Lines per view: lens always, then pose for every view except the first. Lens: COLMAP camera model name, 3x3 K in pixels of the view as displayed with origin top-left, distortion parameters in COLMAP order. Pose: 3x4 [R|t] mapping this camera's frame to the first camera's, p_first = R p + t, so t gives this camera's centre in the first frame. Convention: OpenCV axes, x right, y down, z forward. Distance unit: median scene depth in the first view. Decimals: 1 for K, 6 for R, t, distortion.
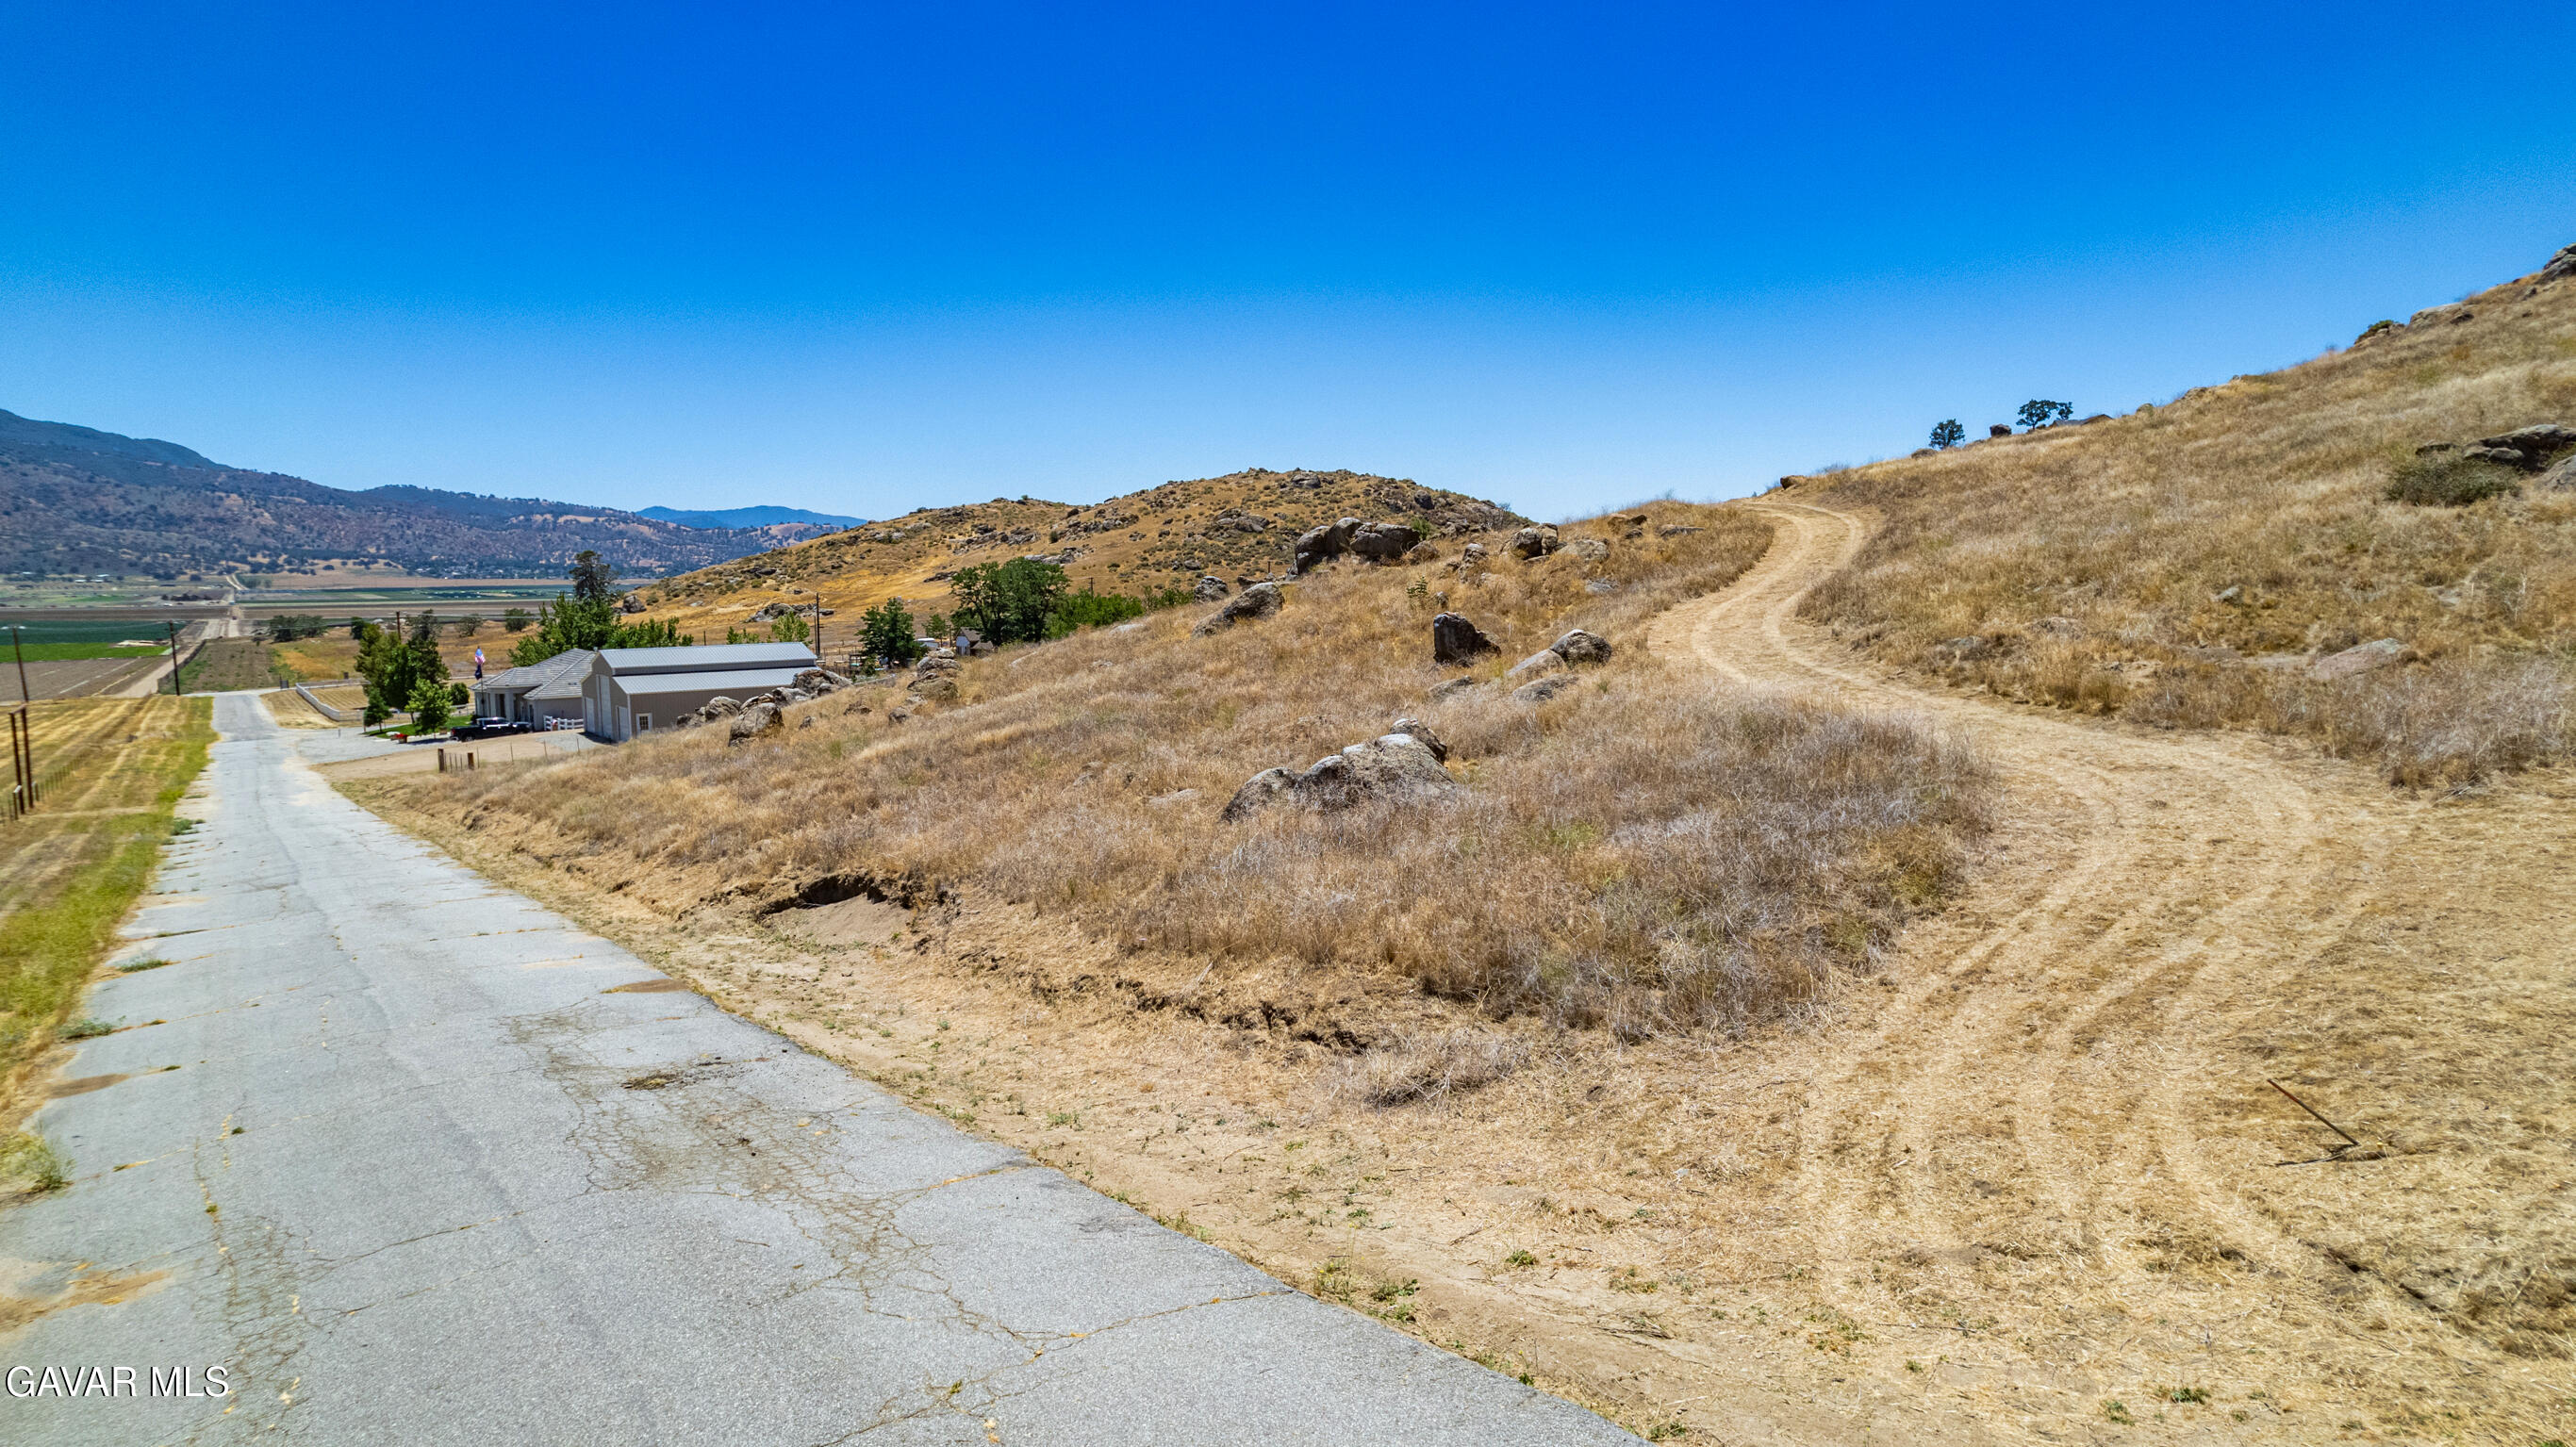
lens RADIAL K [[1639.8, 0, 1286.0], [0, 1639.8, 736.0], [0, 0, 1]] dist [-0.066273, 0.069517]
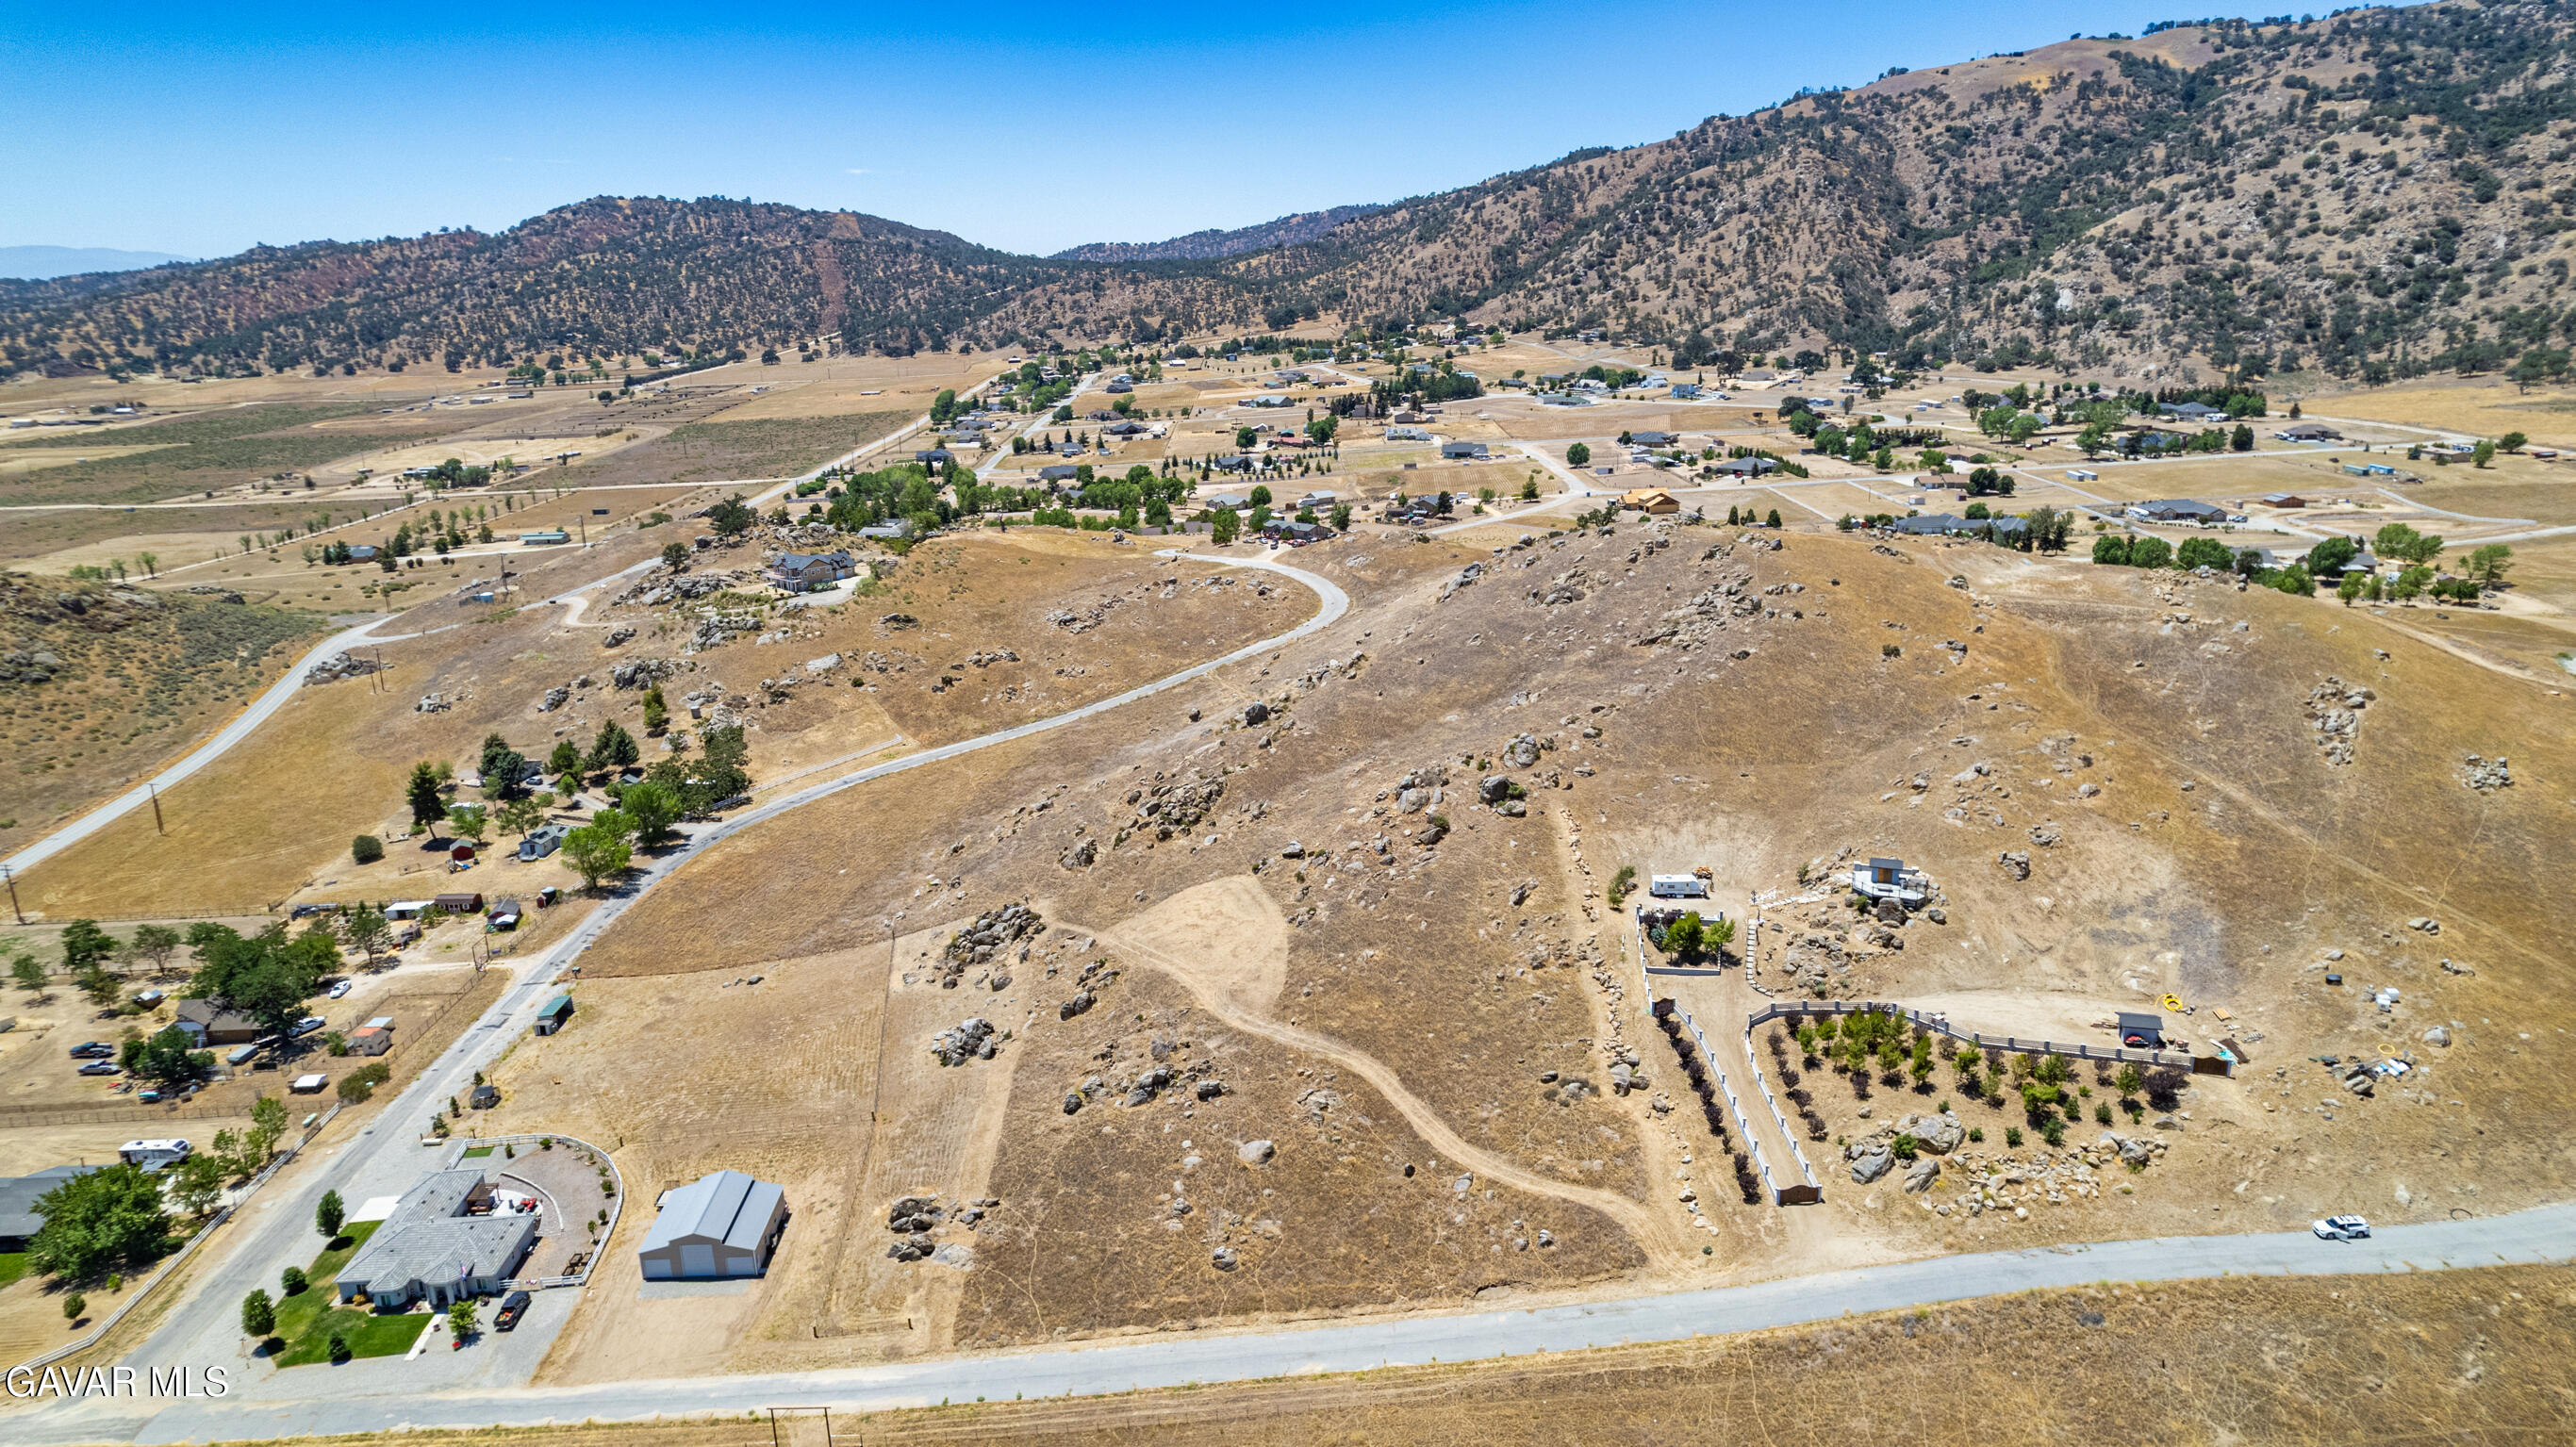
lens RADIAL K [[1639.8, 0, 1297.0], [0, 1639.8, 725.7], [0, 0, 1]] dist [-0.066273, 0.069517]
pose [[0.537221, -0.219908, 0.814269, -1.387872], [0.094262, 0.975018, 0.201132, -0.878820], [-0.838158, -0.031298, 0.544529, -0.457052]]
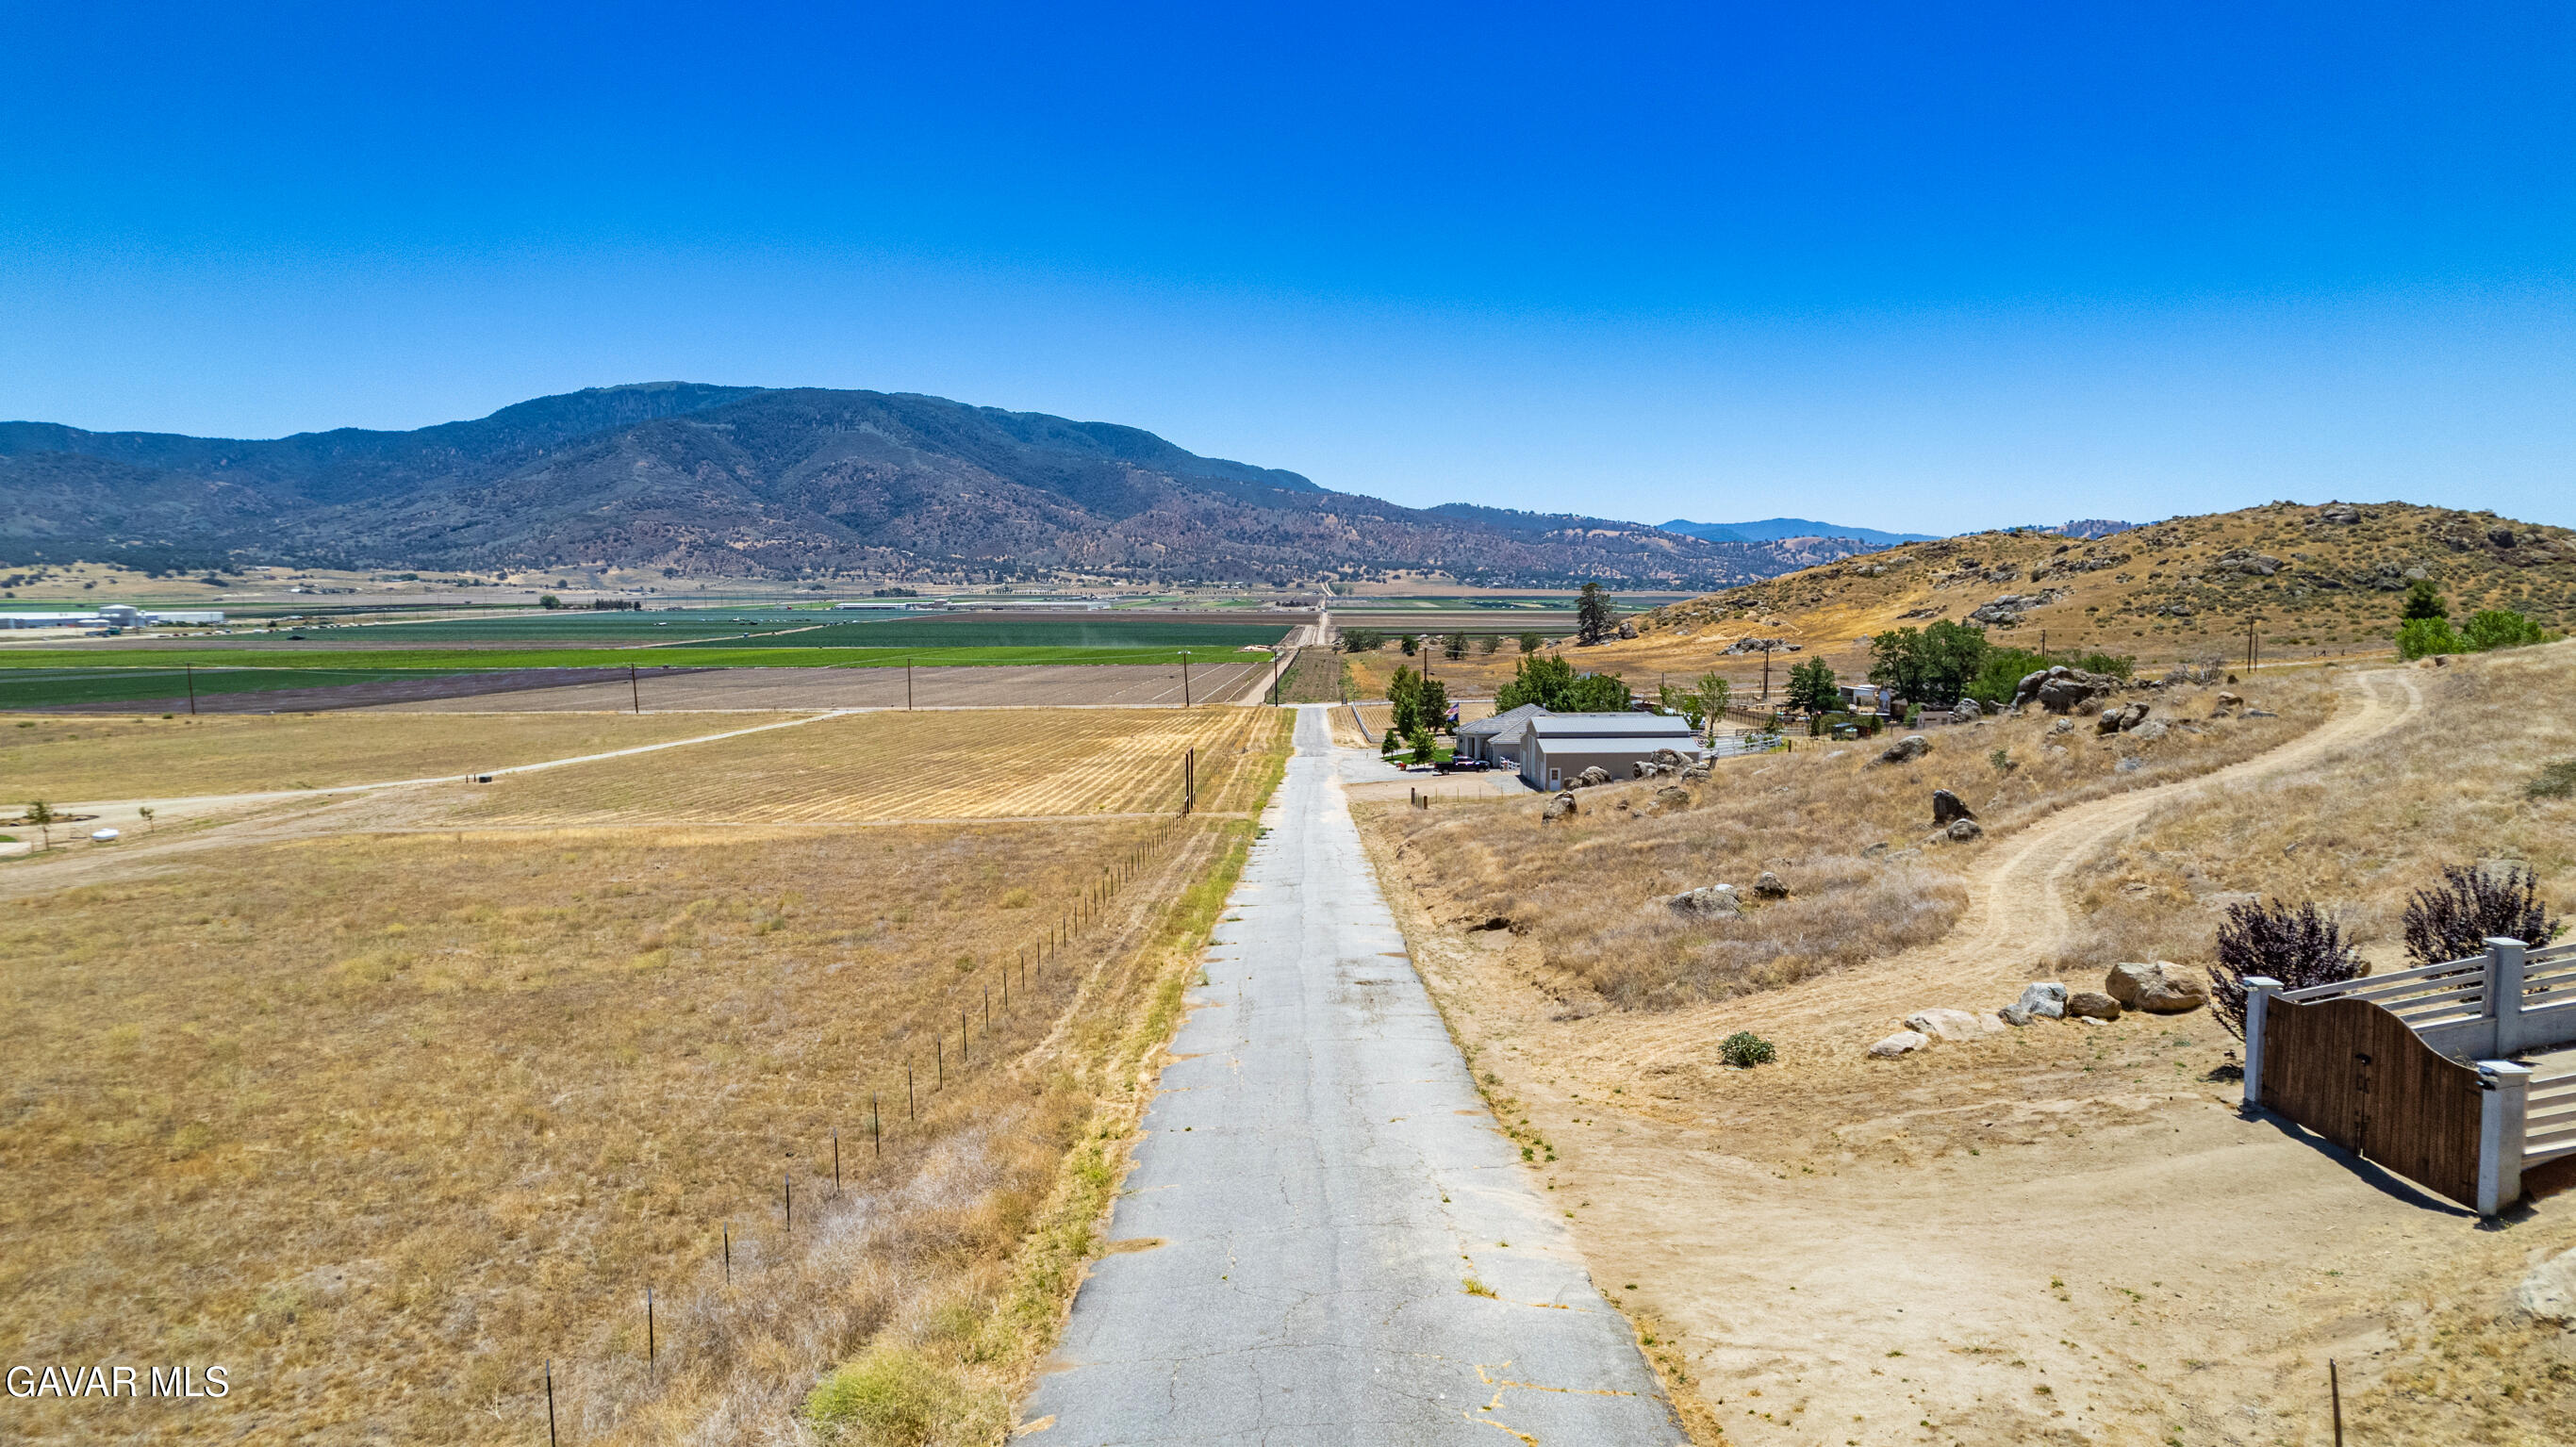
lens RADIAL K [[1639.8, 0, 1286.9], [0, 1639.8, 729.1], [0, 0, 1]] dist [-0.066273, 0.069517]
pose [[0.825014, 0.059210, -0.562002, 0.183160], [-0.065327, 0.997821, 0.009225, -0.043336], [0.561324, 0.029103, 0.827085, -0.252441]]
